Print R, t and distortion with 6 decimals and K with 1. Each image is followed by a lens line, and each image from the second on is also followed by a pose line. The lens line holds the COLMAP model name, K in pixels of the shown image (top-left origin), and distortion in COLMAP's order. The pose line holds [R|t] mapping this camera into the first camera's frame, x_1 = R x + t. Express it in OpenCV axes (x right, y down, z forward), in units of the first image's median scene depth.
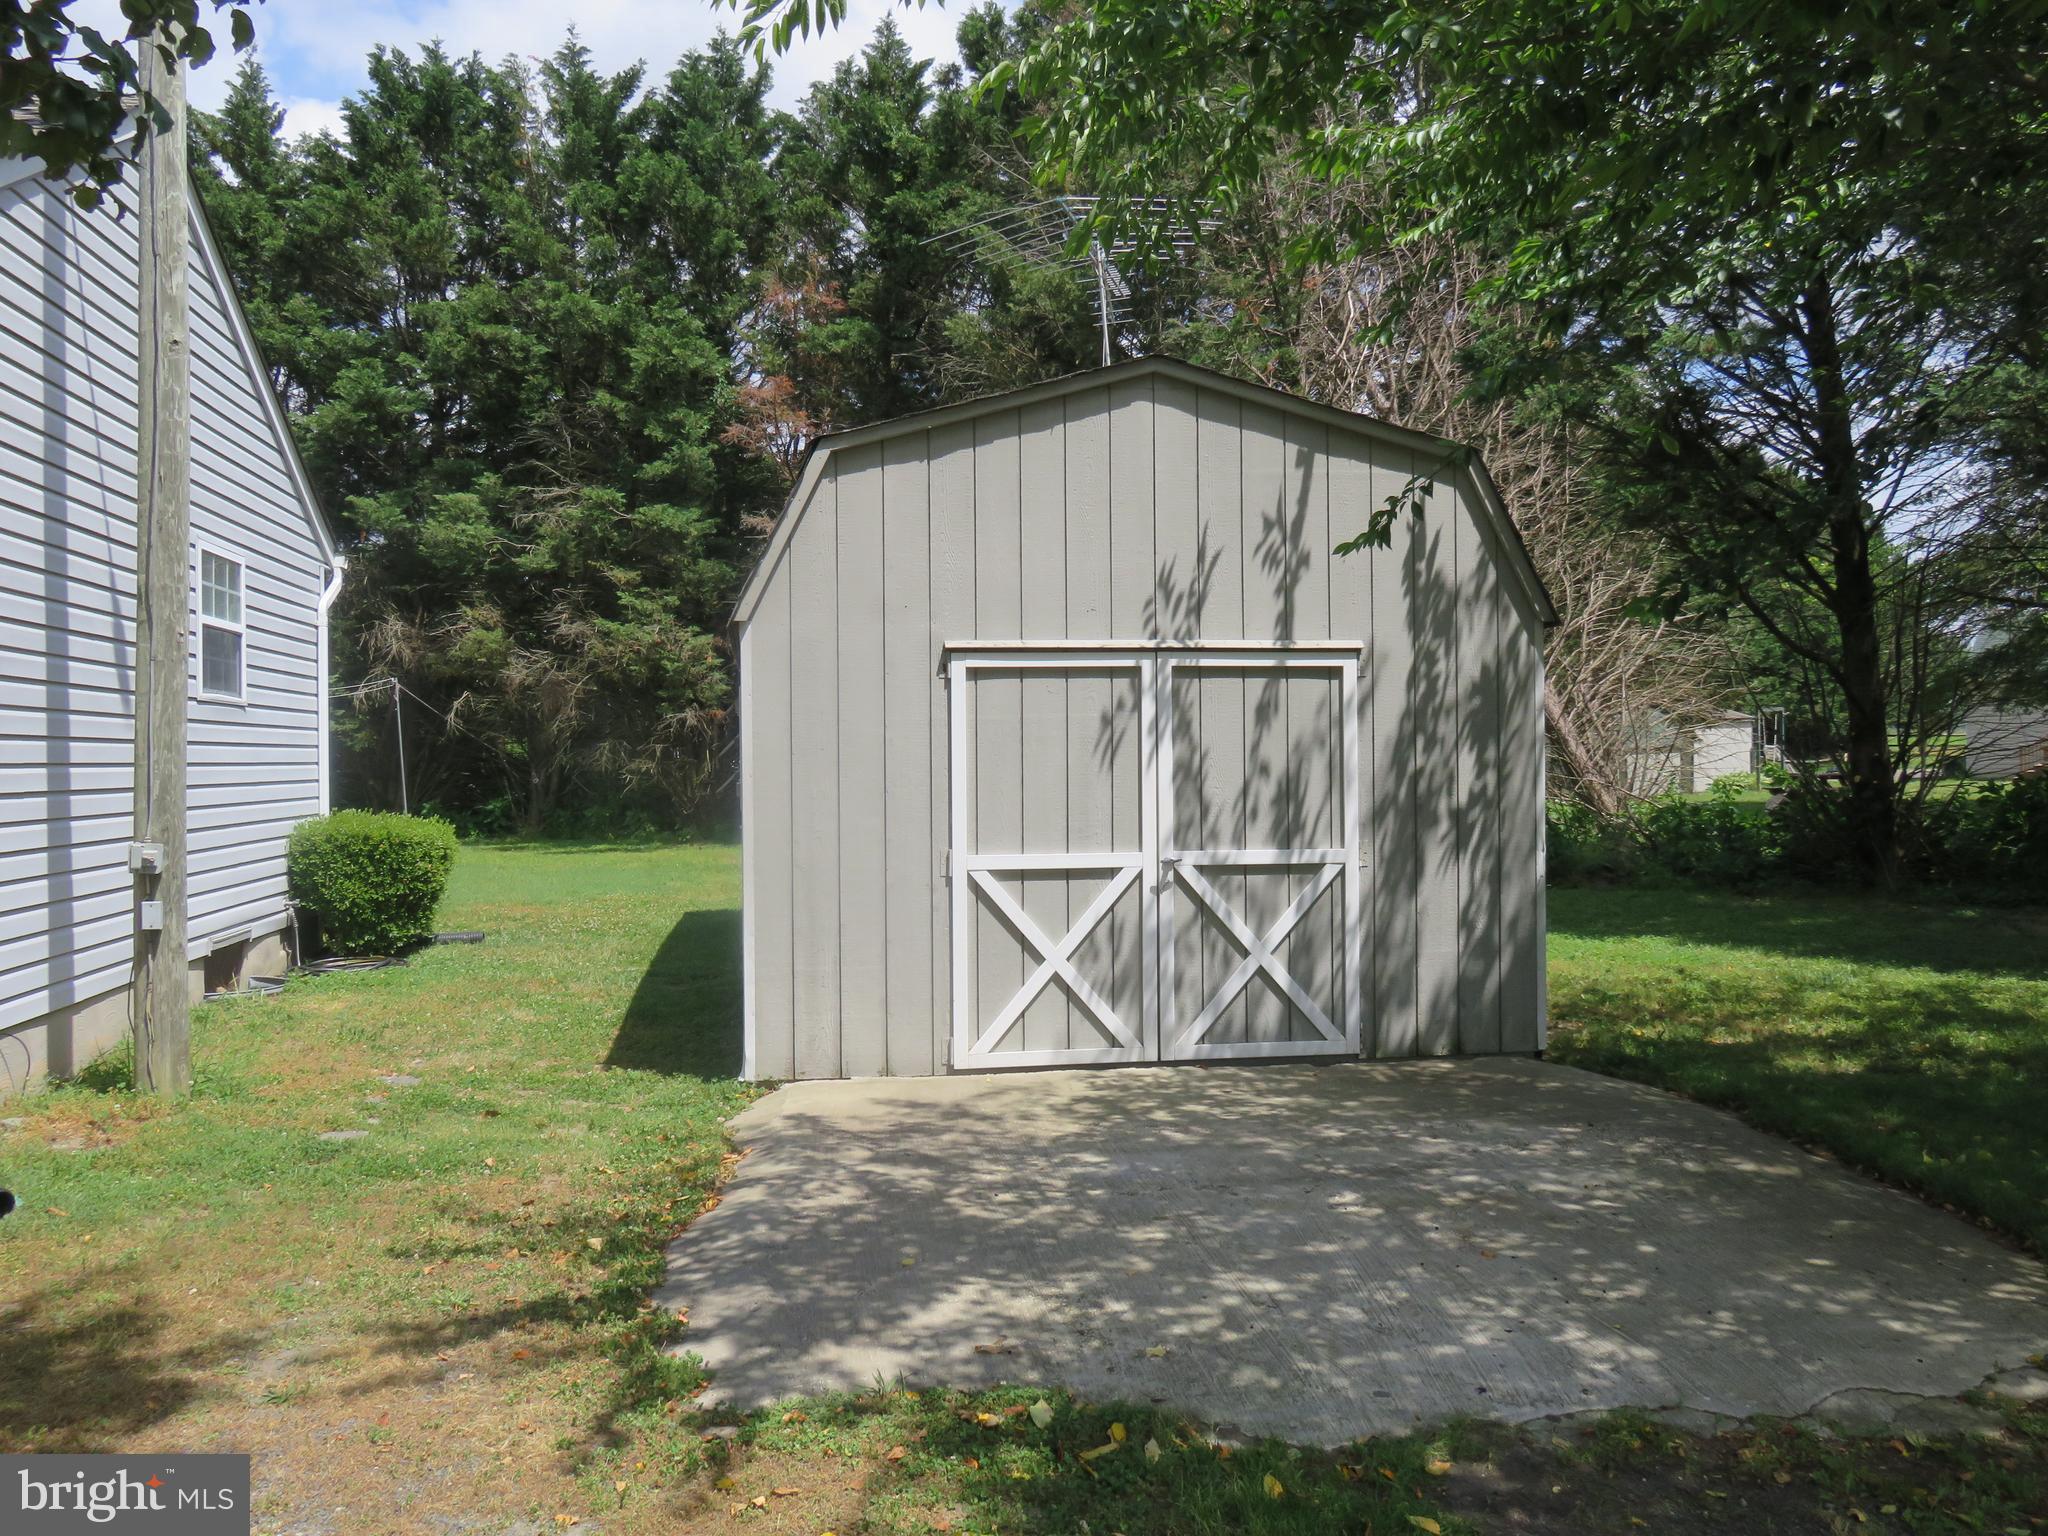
lens RADIAL K [[1686.5, 0, 1024.0], [0, 1686.5, 768.0], [0, 0, 1]] dist [0.006371, -0.084243]
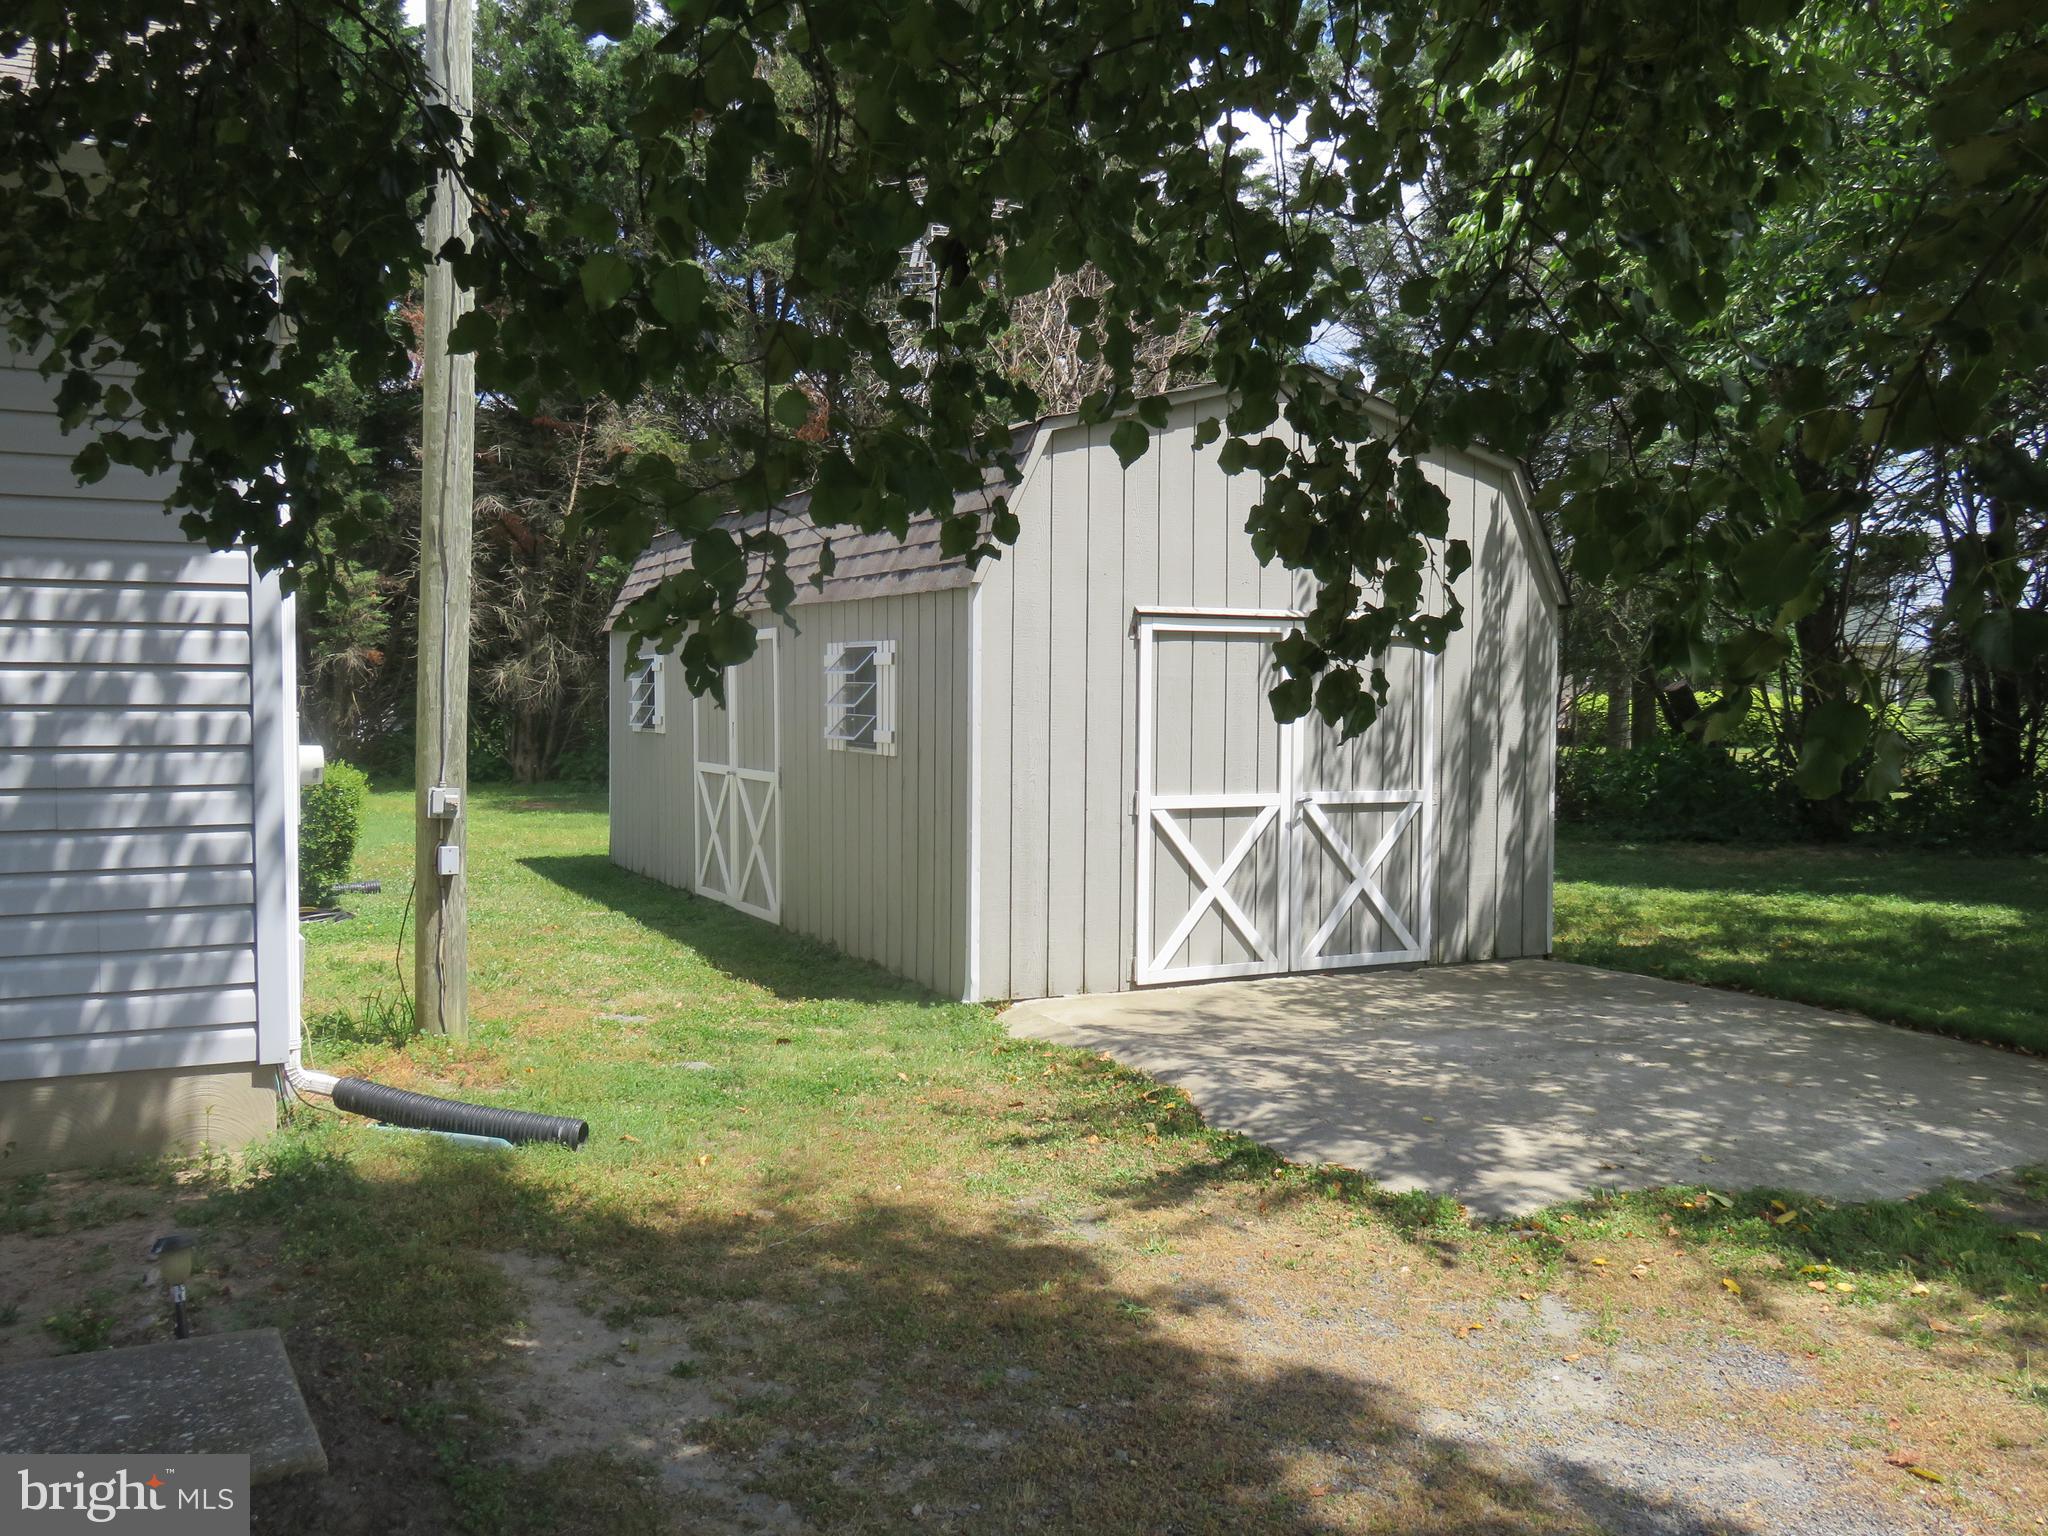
lens RADIAL K [[1702.3, 0, 1023.4], [0, 1702.3, 758.3], [0, 0, 1]] dist [-0.035042, 0.013380]
pose [[0.946031, 0.005195, 0.324036, -0.481672], [-0.012575, 0.999707, 0.020688, 0.003861], [-0.323833, -0.023646, 0.945819, -0.050850]]
